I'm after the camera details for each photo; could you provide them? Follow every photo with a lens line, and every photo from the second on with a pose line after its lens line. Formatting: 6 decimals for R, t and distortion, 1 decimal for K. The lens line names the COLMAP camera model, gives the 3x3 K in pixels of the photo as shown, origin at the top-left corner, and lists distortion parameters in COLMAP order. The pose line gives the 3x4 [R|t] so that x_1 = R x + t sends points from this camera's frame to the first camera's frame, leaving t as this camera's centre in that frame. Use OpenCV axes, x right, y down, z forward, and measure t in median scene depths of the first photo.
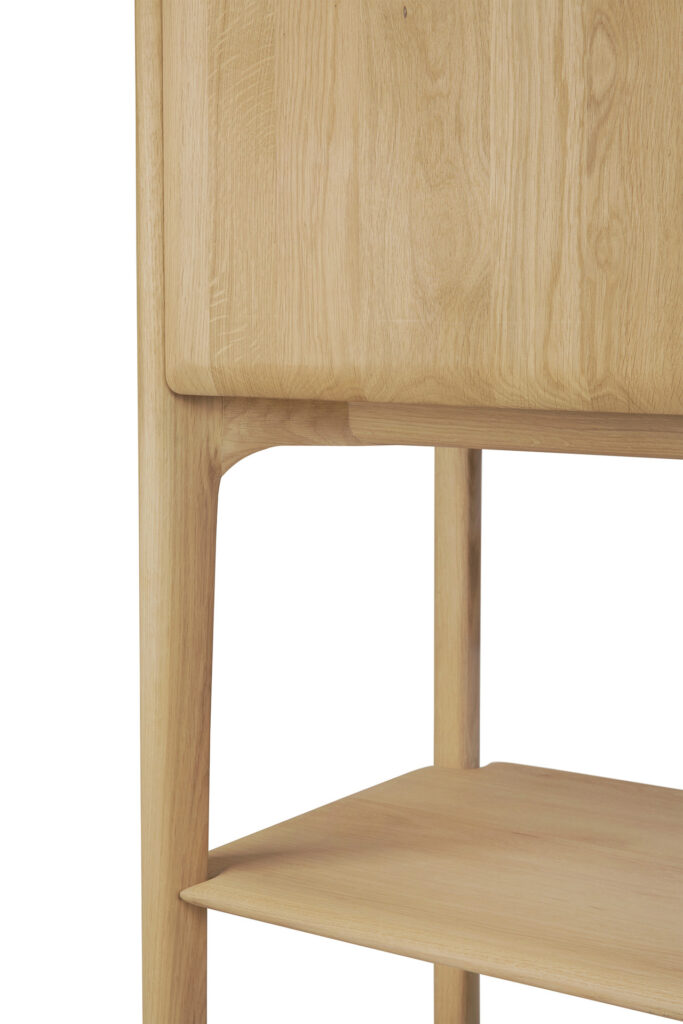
lens RADIAL K [[1979.9, 0, 342.4], [0, 1979.9, 511.2], [0, 0, 1]] dist [-0.118729, 0.000000]
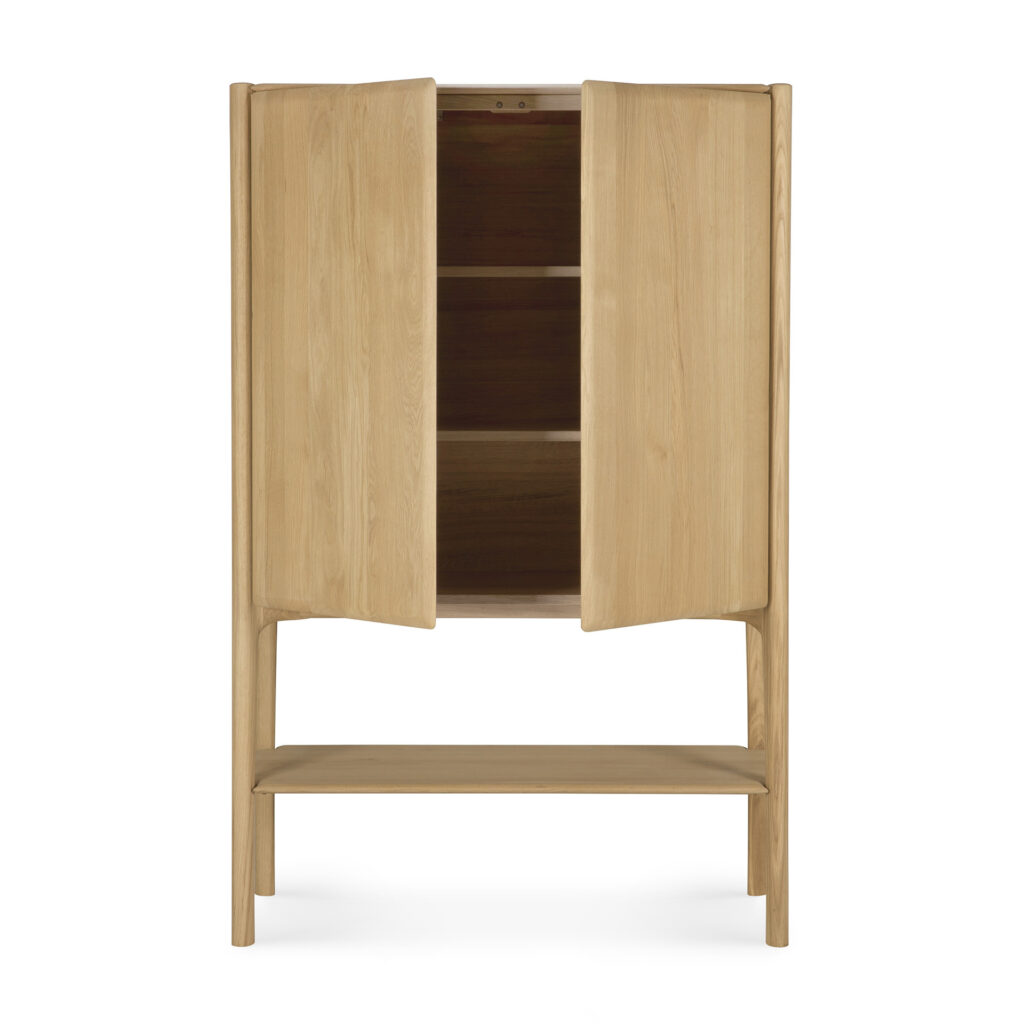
lens RADIAL K [[2981.7, 0, 512.5], [0, 2981.7, 505.4], [0, 0, 1]] dist [0.186648, 0.000000]
pose [[0.987722, 0.018046, -0.155179, 1.013556], [-0.021970, 0.999480, -0.023609, -0.120726], [0.154672, 0.026729, 0.987604, -3.396276]]
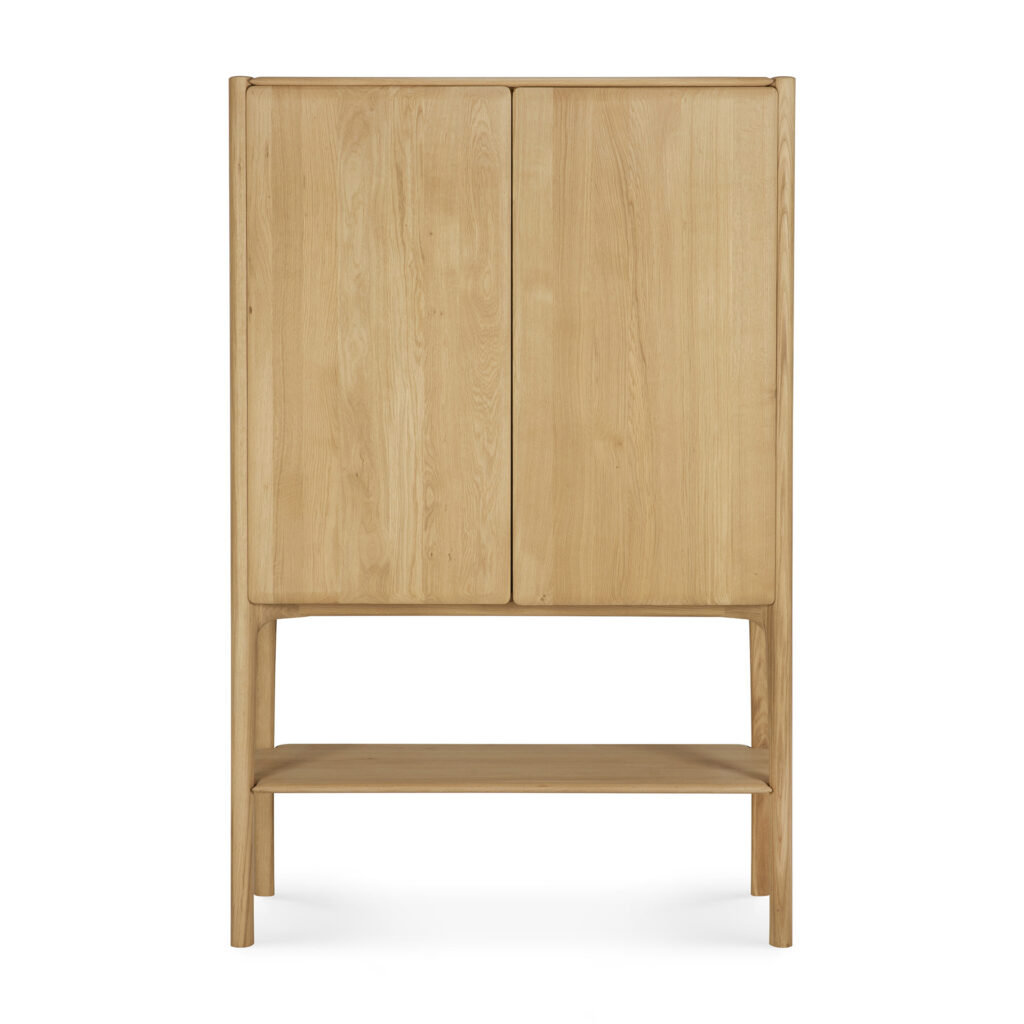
lens RADIAL K [[2981.7, 0, 512.0], [0, 2981.7, 504.9], [0, 0, 1]] dist [0.186648, 0.000000]
pose [[0.742187, -0.029821, 0.669529, -2.864347], [0.059829, 0.997969, -0.021872, -0.092652], [-0.667517, 0.056290, 0.742464, -2.567041]]
